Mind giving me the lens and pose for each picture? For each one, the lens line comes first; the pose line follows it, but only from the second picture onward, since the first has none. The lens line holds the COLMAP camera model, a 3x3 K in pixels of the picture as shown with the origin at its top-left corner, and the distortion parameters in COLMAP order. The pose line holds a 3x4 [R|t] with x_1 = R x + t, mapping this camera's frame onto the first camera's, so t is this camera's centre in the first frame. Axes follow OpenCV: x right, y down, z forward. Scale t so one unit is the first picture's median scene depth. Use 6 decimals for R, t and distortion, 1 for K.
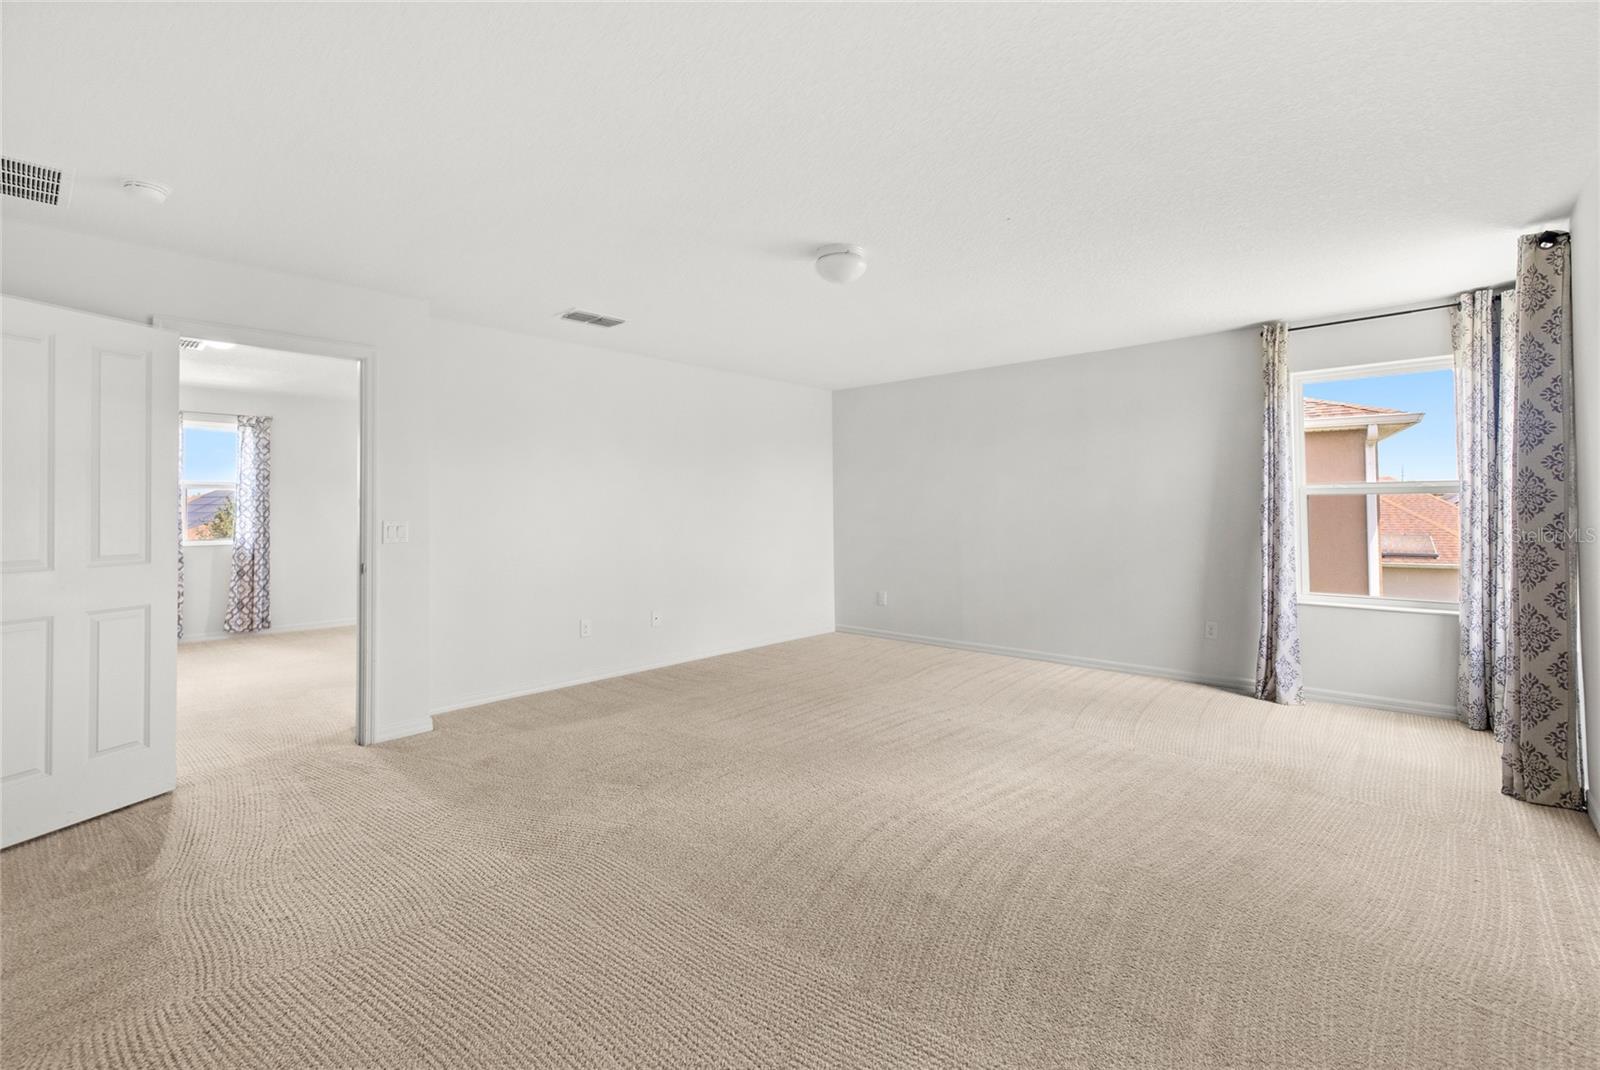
lens RADIAL K [[687.4, 0, 788.6], [0, 687.4, 500.6], [0, 0, 1]] dist [0.012178, 0.001280]
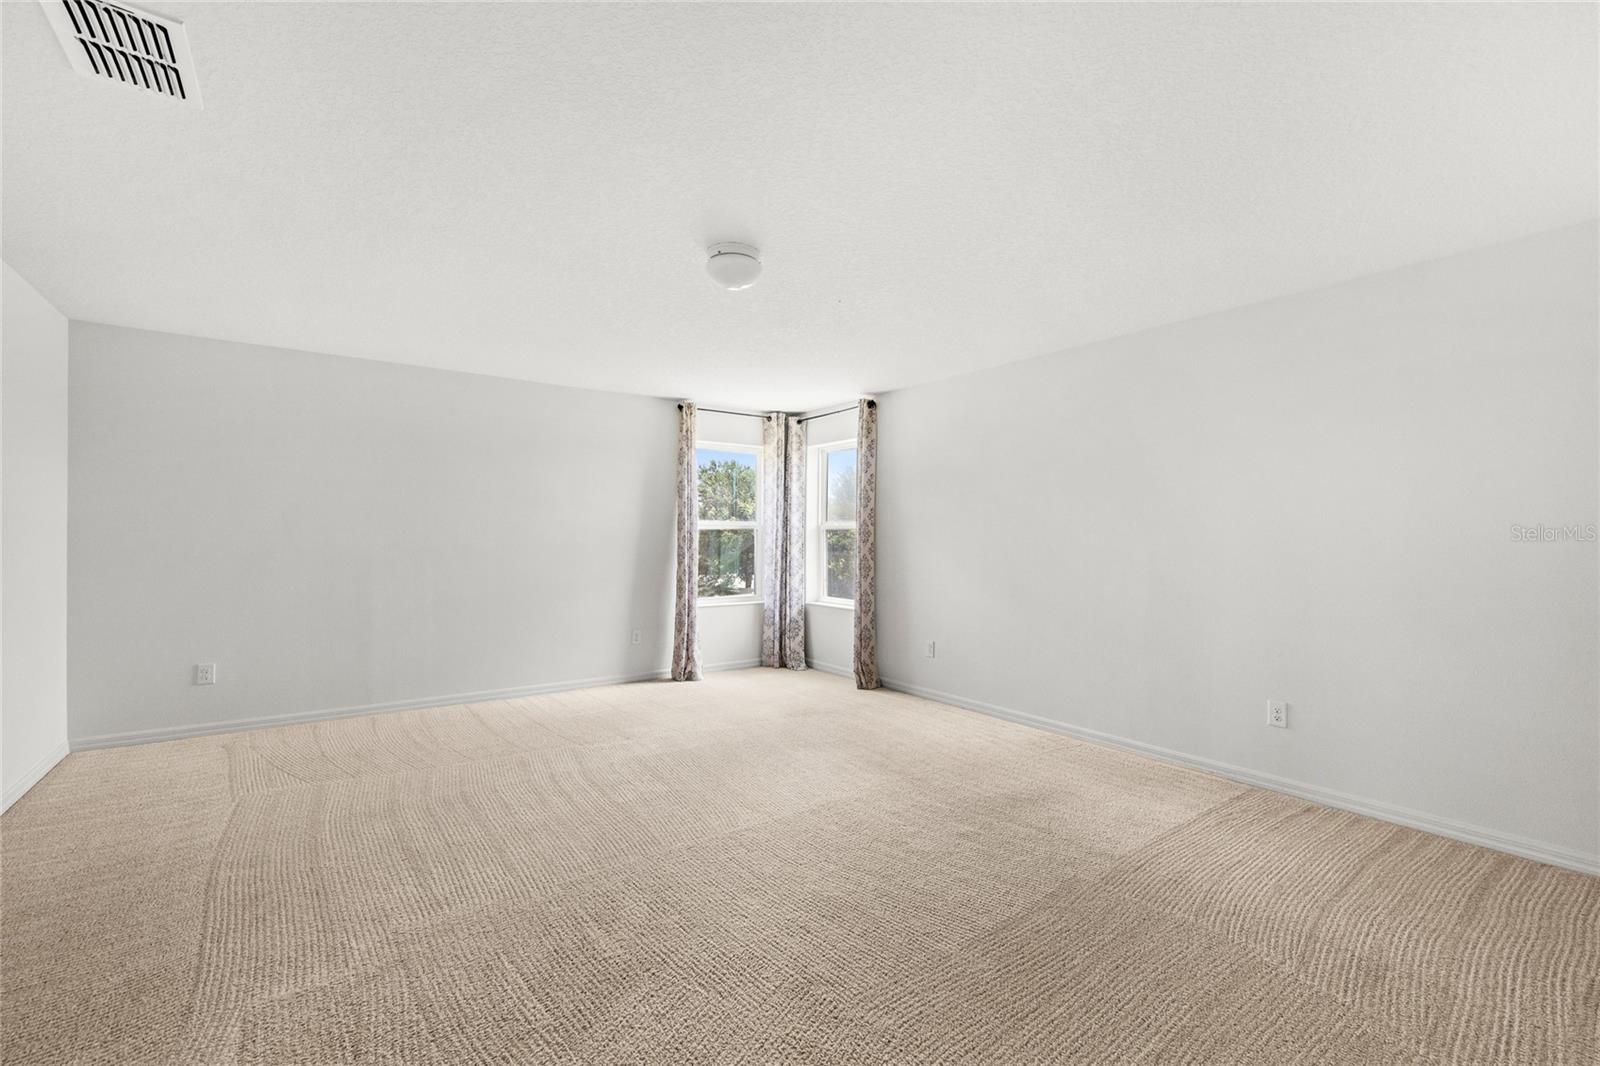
lens RADIAL K [[687.4, 0, 783.3], [0, 687.4, 524.9], [0, 0, 1]] dist [0.012178, 0.001280]
pose [[0.232800, 0.024716, 0.972211, -0.619879], [-0.020740, 0.999576, -0.020445, 0.010799], [-0.972304, -0.015404, 0.233213, 0.558914]]
